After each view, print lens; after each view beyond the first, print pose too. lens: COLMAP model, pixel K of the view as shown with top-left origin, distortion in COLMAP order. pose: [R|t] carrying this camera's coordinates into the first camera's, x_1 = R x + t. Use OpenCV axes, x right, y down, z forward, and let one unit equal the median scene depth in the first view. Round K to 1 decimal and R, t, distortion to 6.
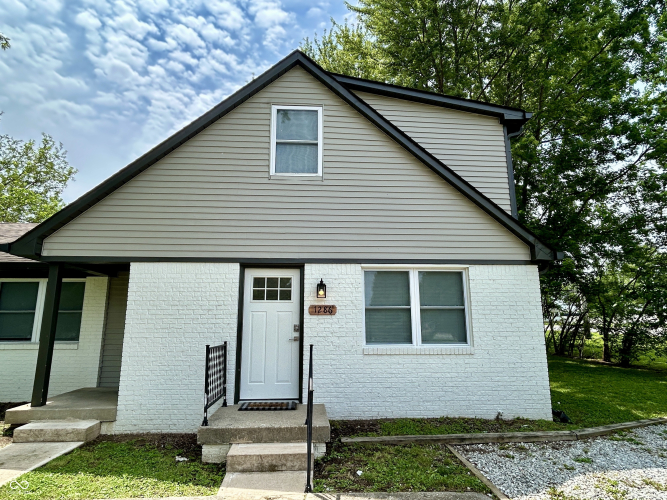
lens RADIAL K [[393.8, 0, 332.7], [0, 393.8, 248.6], [0, 0, 1]] dist [-0.007770, -0.000888]
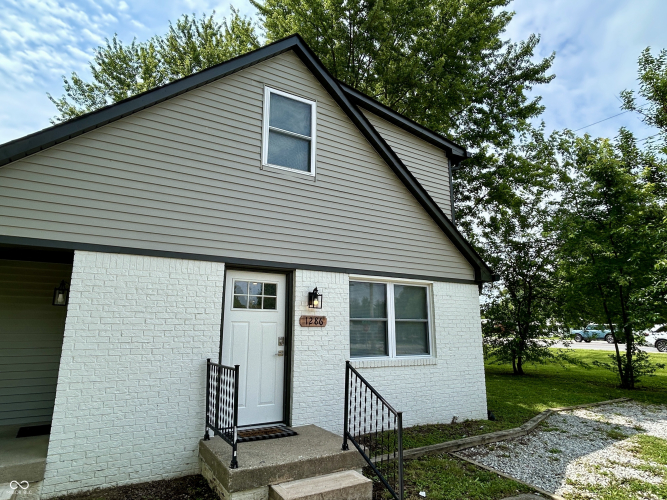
lens RADIAL K [[393.8, 0, 328.3], [0, 393.8, 250.8], [0, 0, 1]] dist [-0.007770, -0.000888]
pose [[0.897079, 0.092410, 0.432100, -0.396545], [-0.086396, 0.995695, -0.033576, 0.019741], [-0.433342, -0.007211, 0.901201, 0.154692]]
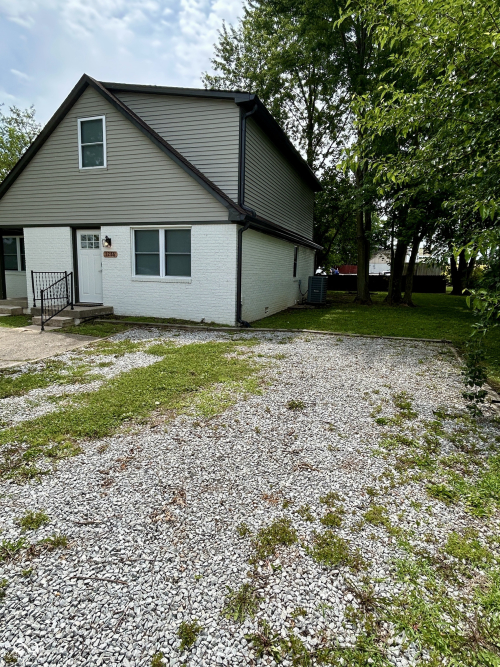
lens RADIAL K [[393.8, 0, 255.4], [0, 393.8, 336.1], [0, 0, 1]] dist [-0.007770, -0.000888]
pose [[0.928733, 0.080870, -0.361822, 1.172065], [0.041430, 0.947170, 0.318044, -0.022765], [0.368428, -0.310369, 0.876318, -0.360512]]
